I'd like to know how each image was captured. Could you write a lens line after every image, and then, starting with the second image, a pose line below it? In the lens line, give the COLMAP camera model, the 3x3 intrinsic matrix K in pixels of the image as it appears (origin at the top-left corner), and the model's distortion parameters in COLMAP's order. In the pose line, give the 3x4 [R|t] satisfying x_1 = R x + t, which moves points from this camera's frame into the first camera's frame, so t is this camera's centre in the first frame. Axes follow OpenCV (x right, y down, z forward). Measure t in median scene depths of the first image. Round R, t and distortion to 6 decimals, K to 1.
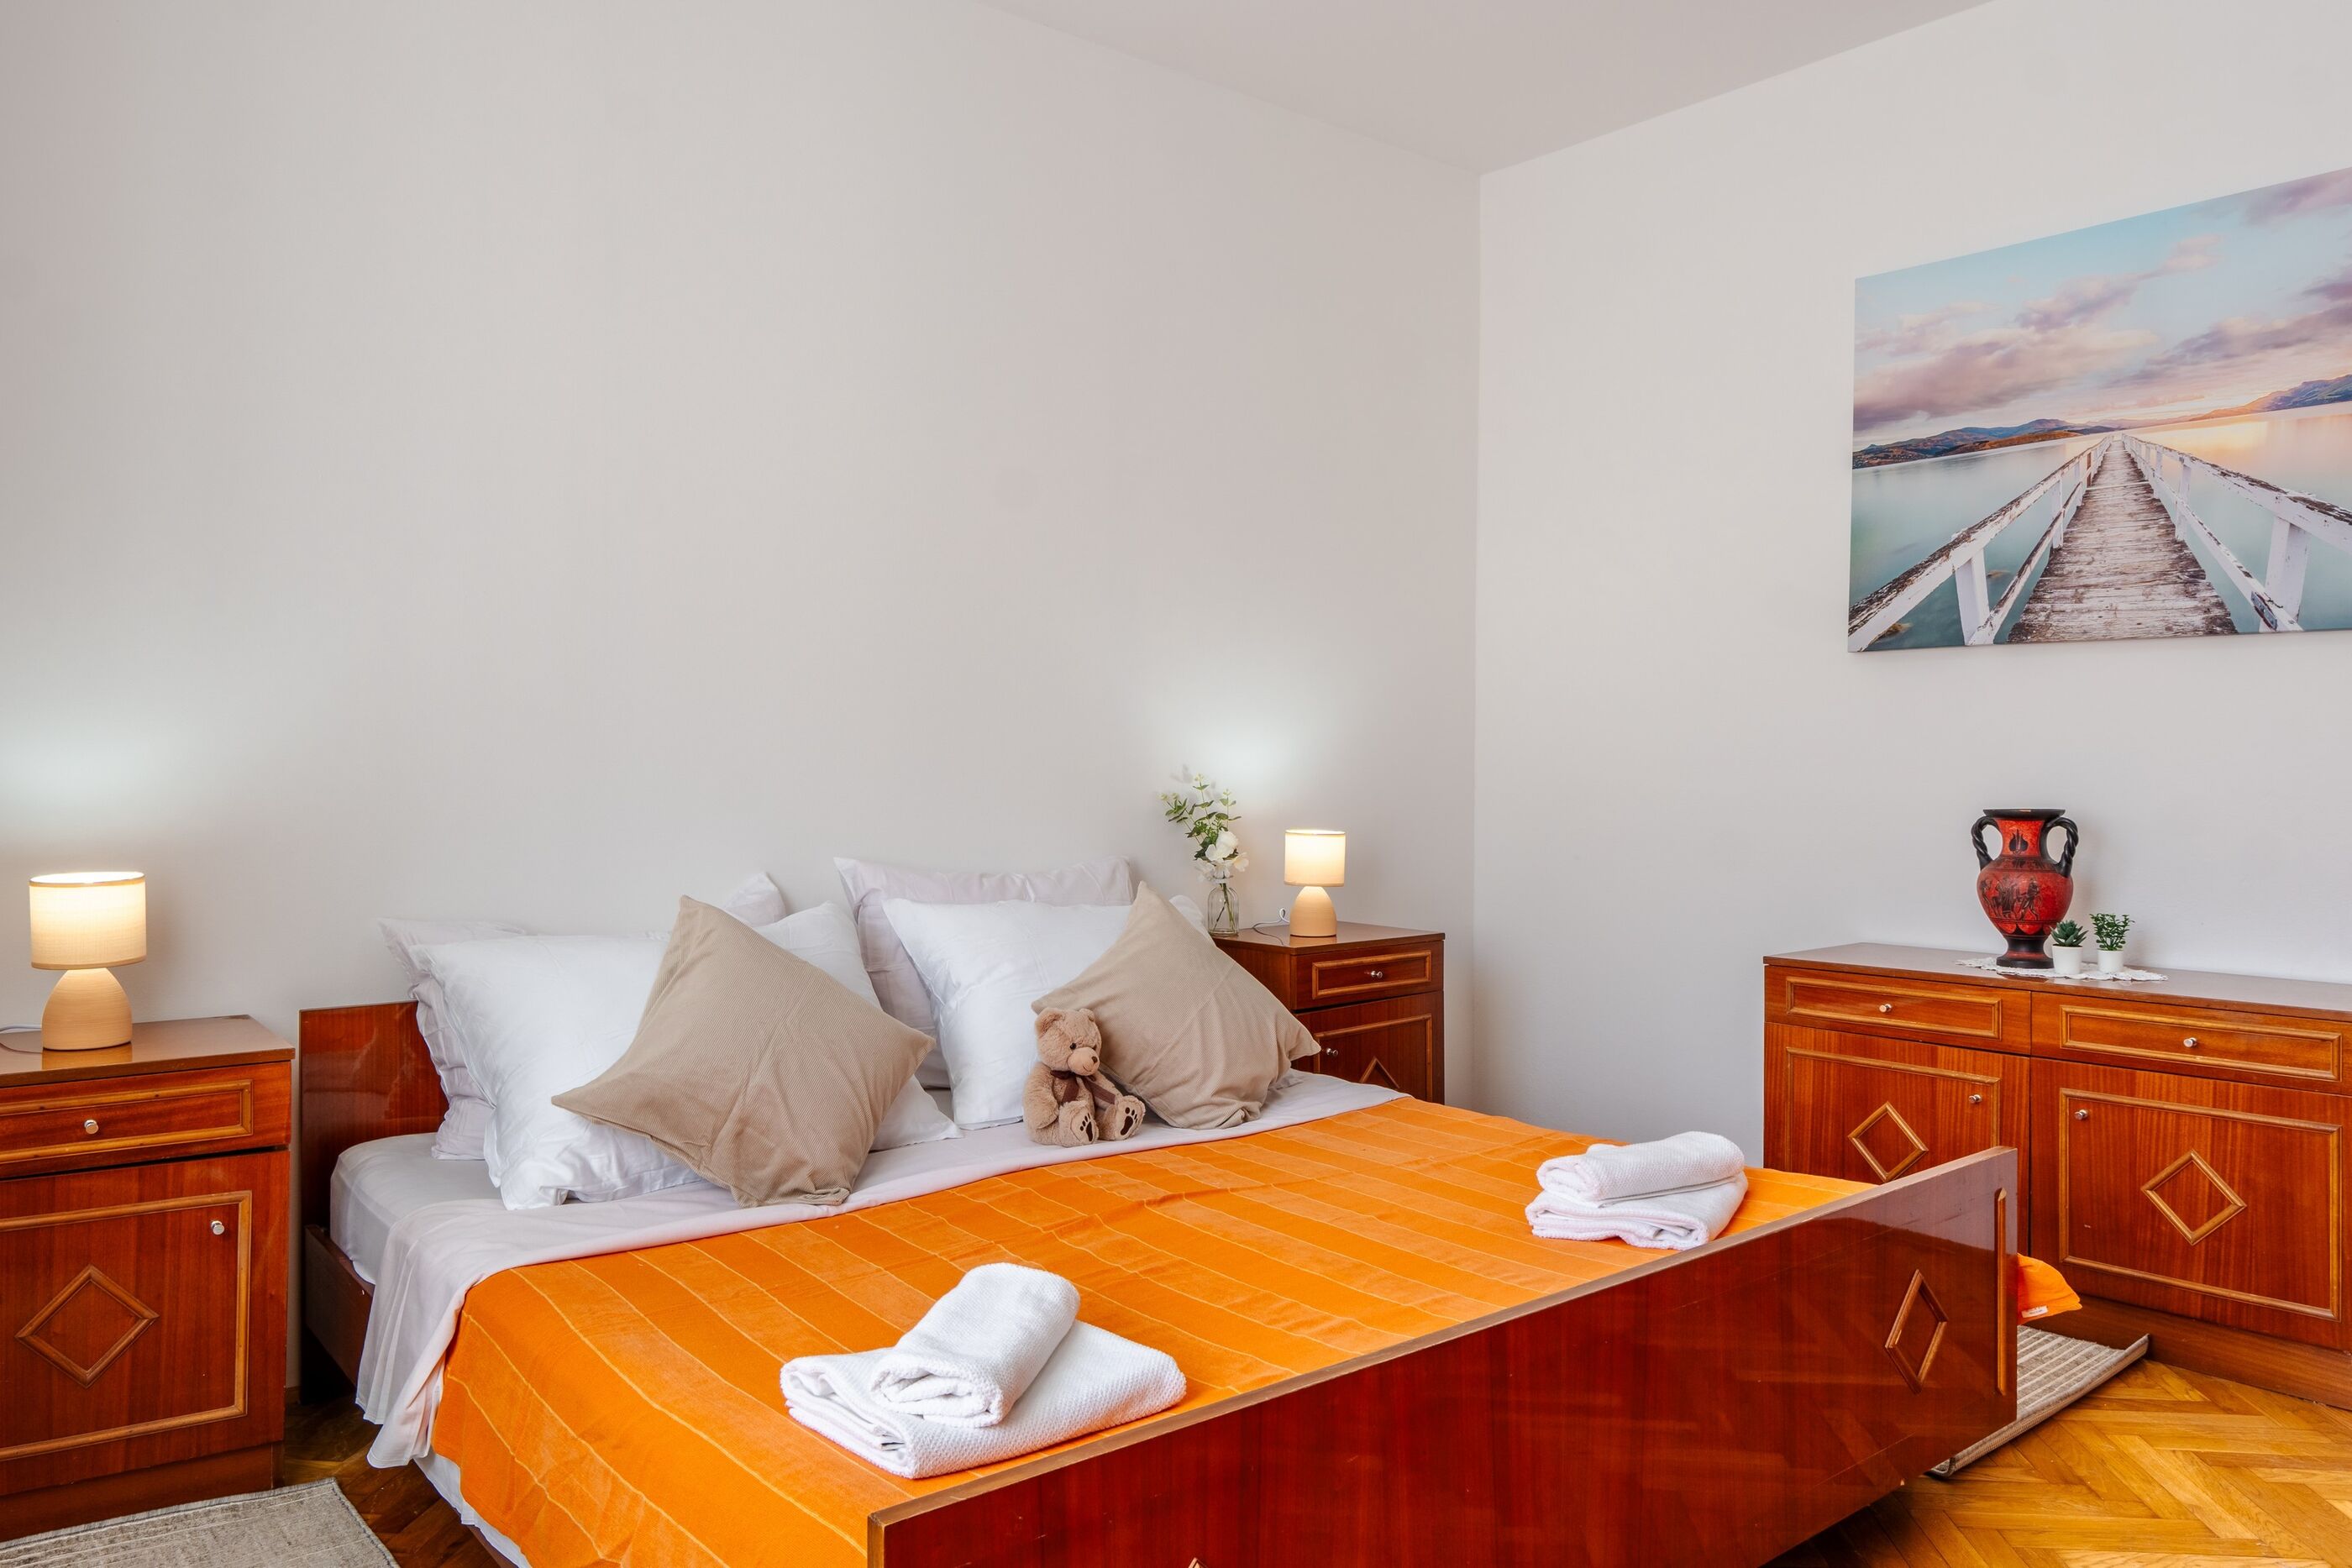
lens RADIAL K [[1645.8, 0, 1157.6], [0, 1645.8, 786.6], [0, 0, 1]] dist [0.000556, -0.007242]
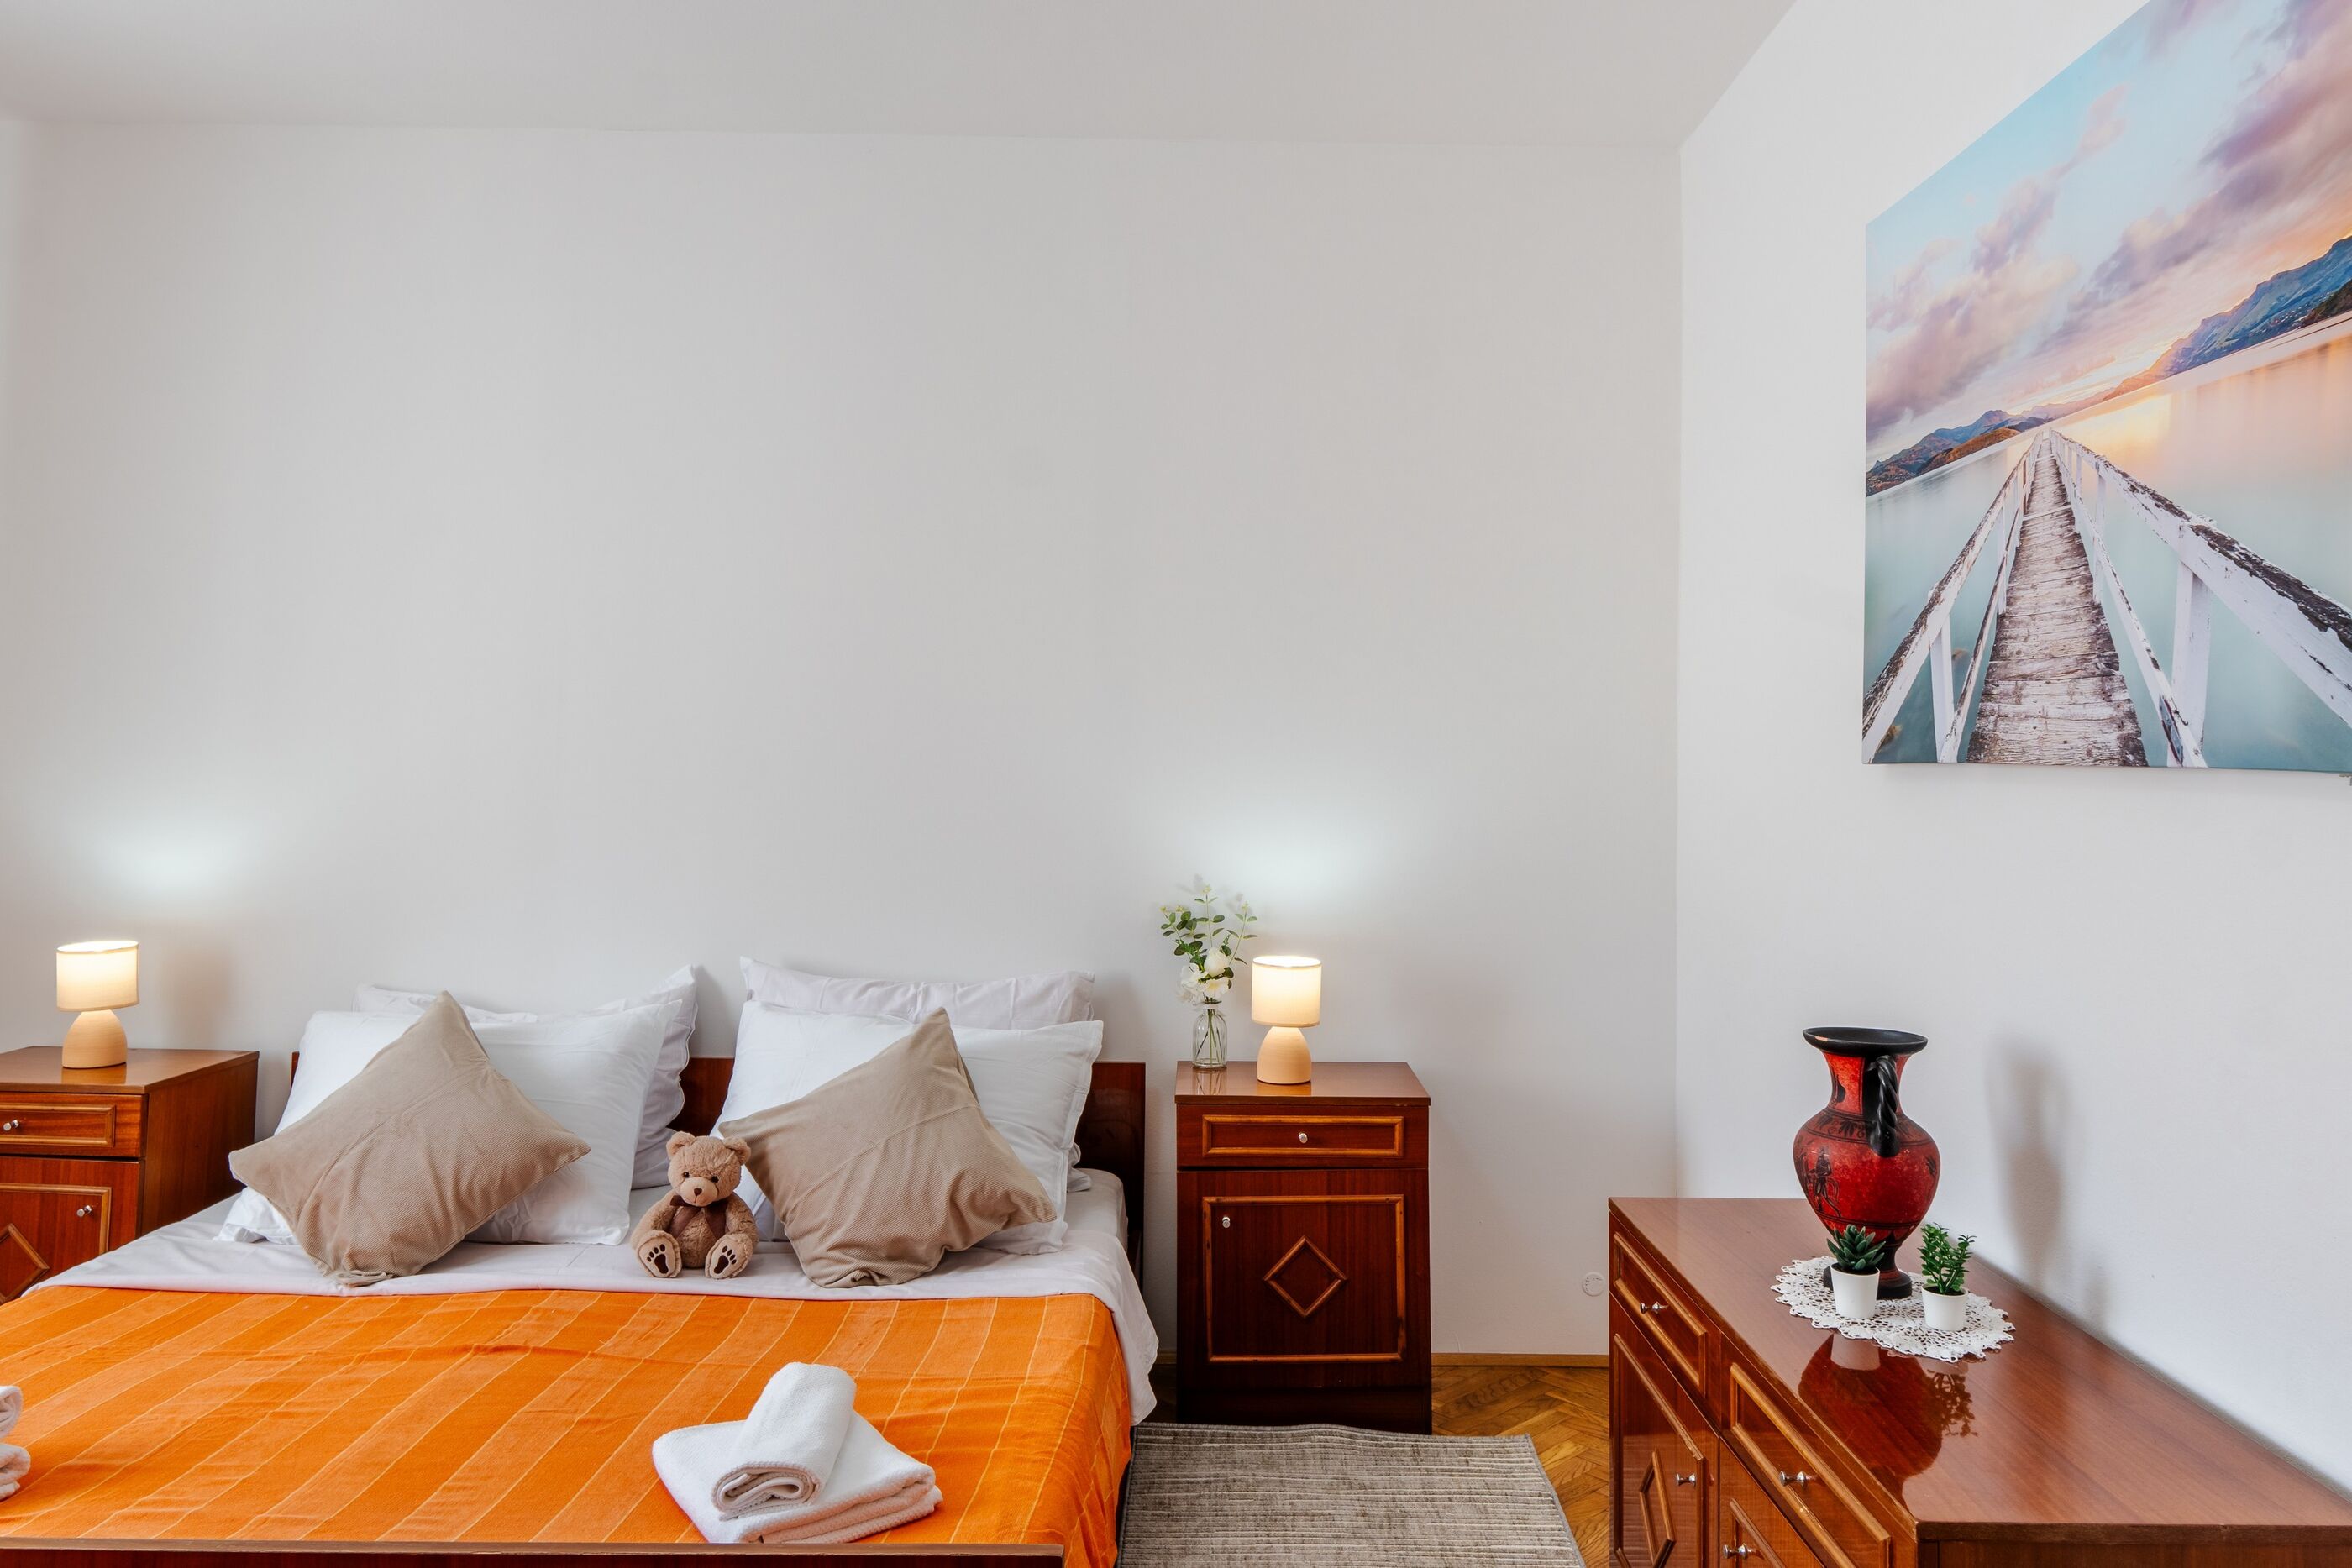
lens RADIAL K [[1645.8, 0, 1233.3], [0, 1645.8, 696.8], [0, 0, 1]] dist [0.000556, -0.007242]
pose [[0.784117, -0.016024, -0.620406, 0.787340], [-0.021185, 0.998393, -0.052562, -0.083645], [0.620251, 0.054358, 0.782518, 0.372314]]
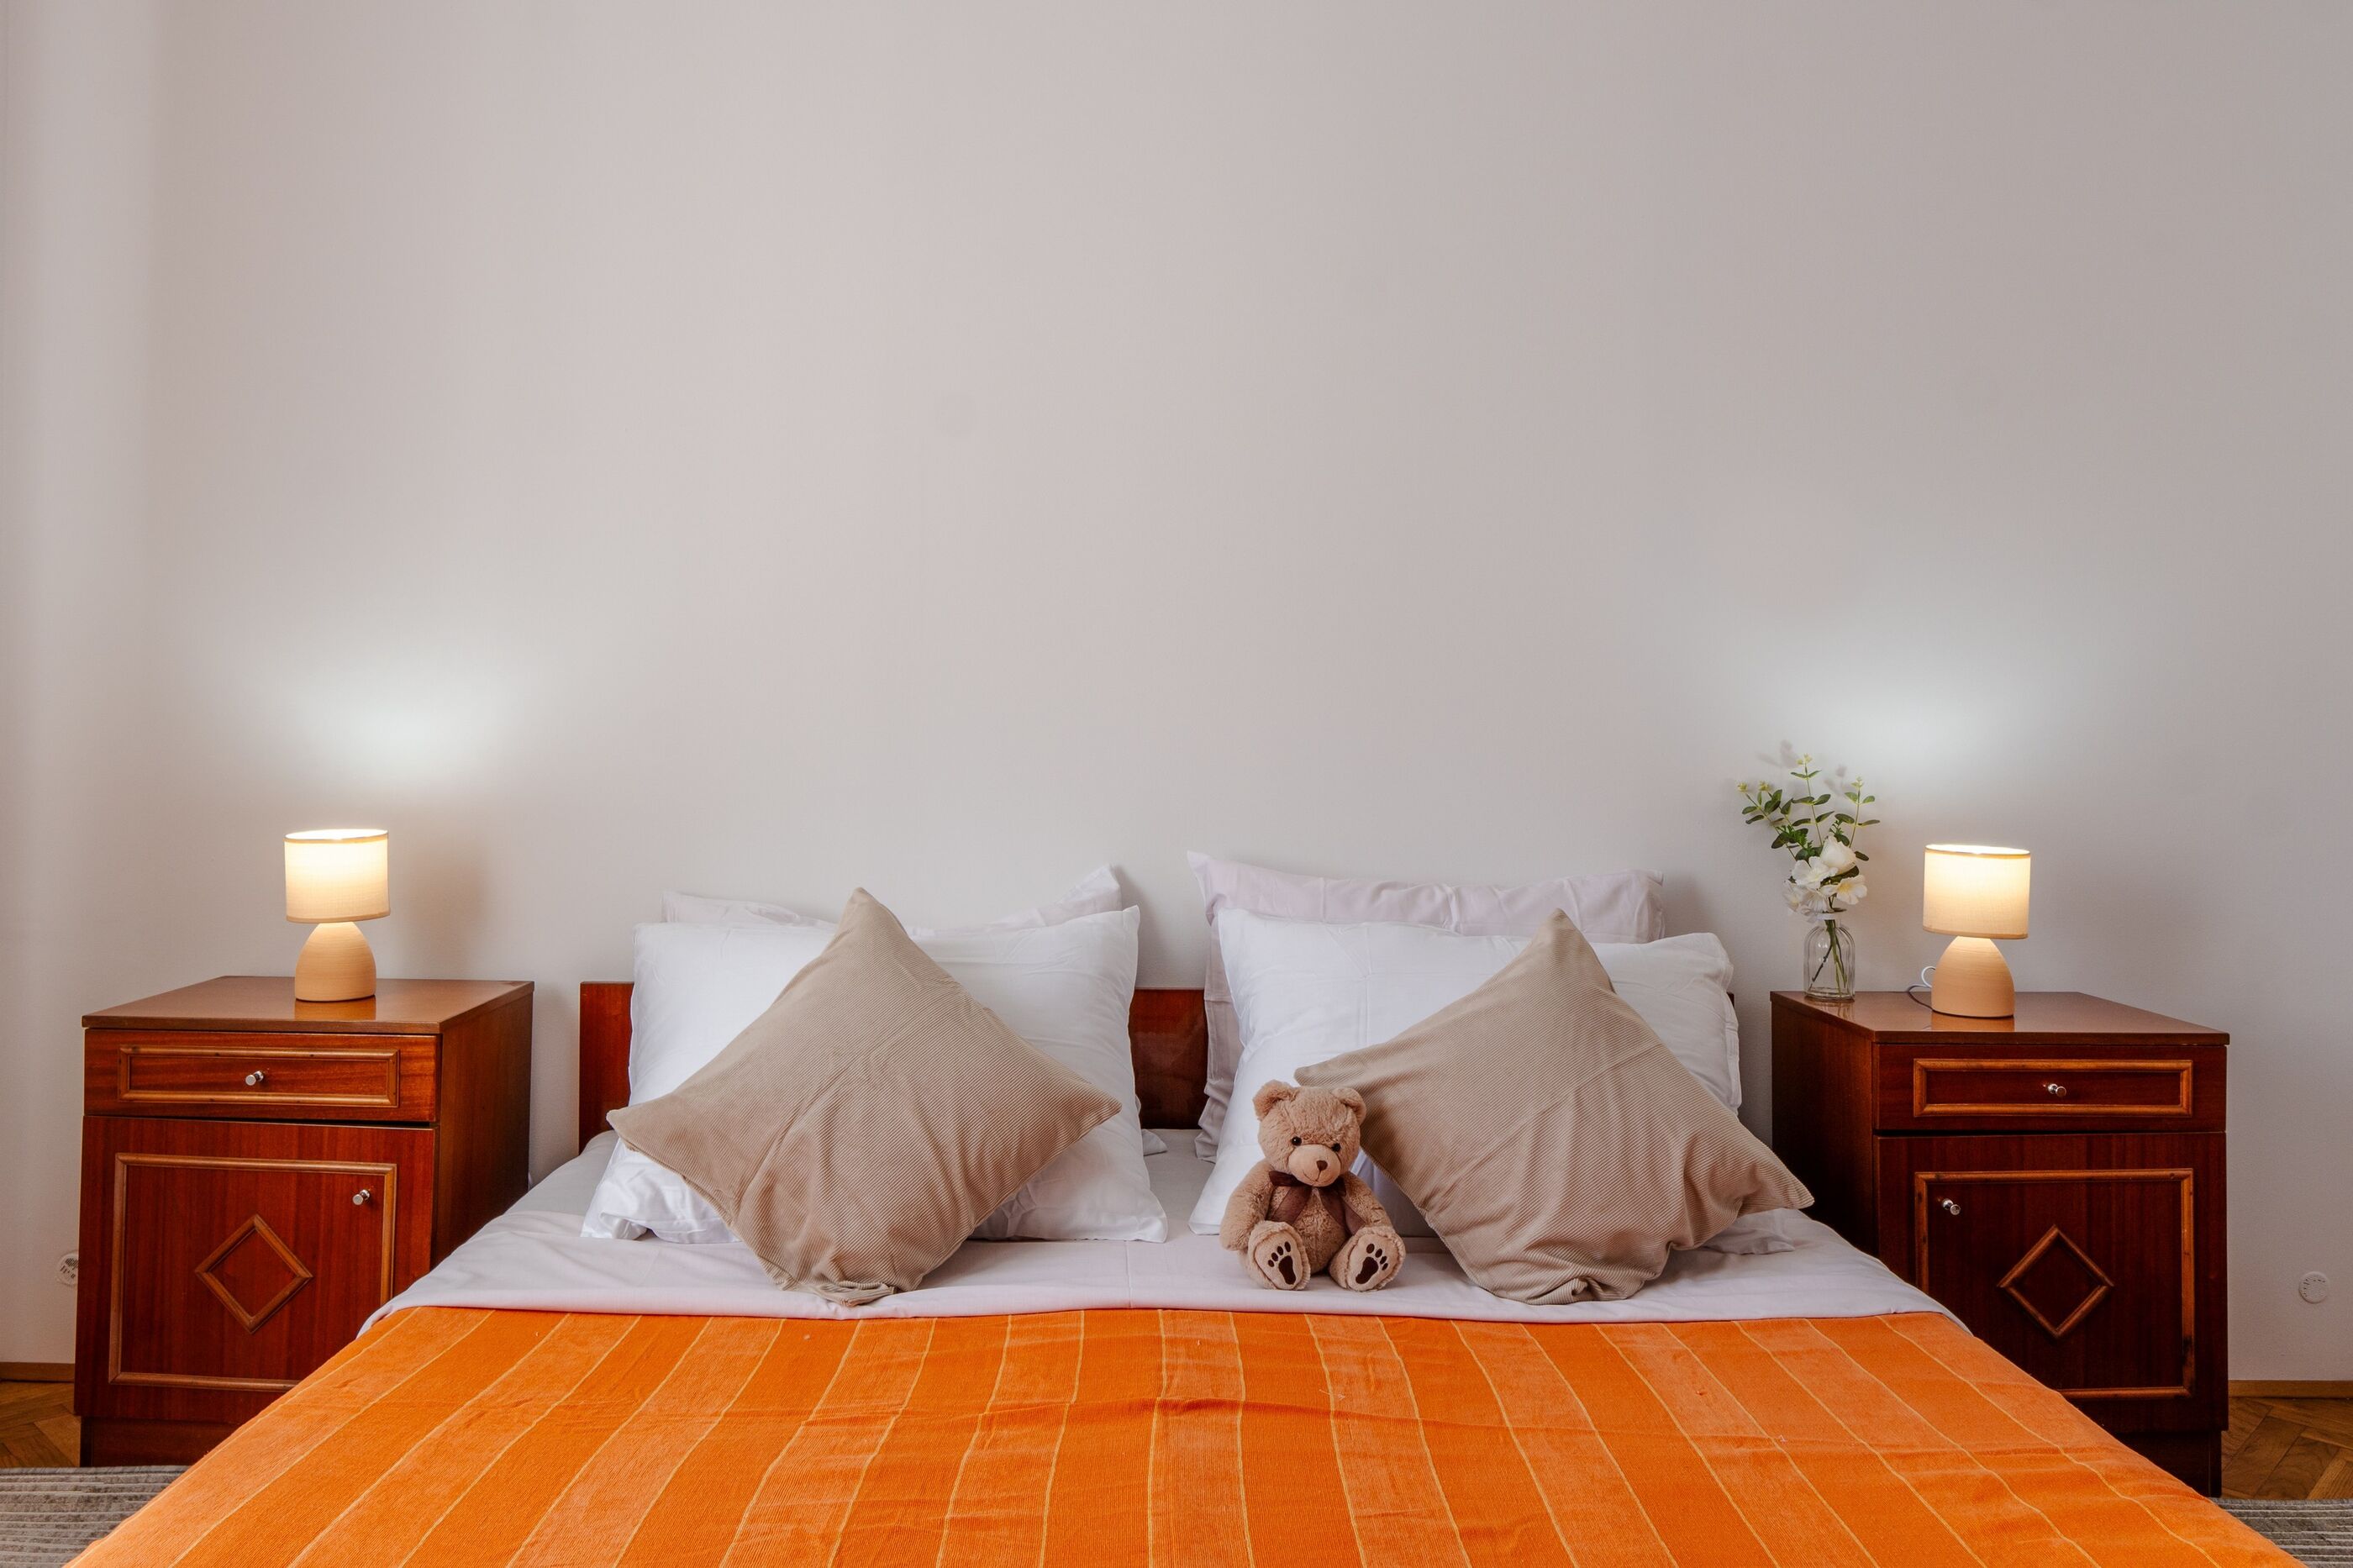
lens RADIAL K [[1744.0, 0, 1126.6], [0, 1744.0, 710.0], [0, 0, 1]] dist [-0.000687, -0.002786]
pose [[0.782605, 0.001418, -0.622517, 0.327917], [-0.018397, 0.999613, -0.020851, -0.007545], [0.622247, 0.027770, 0.782329, 0.346089]]
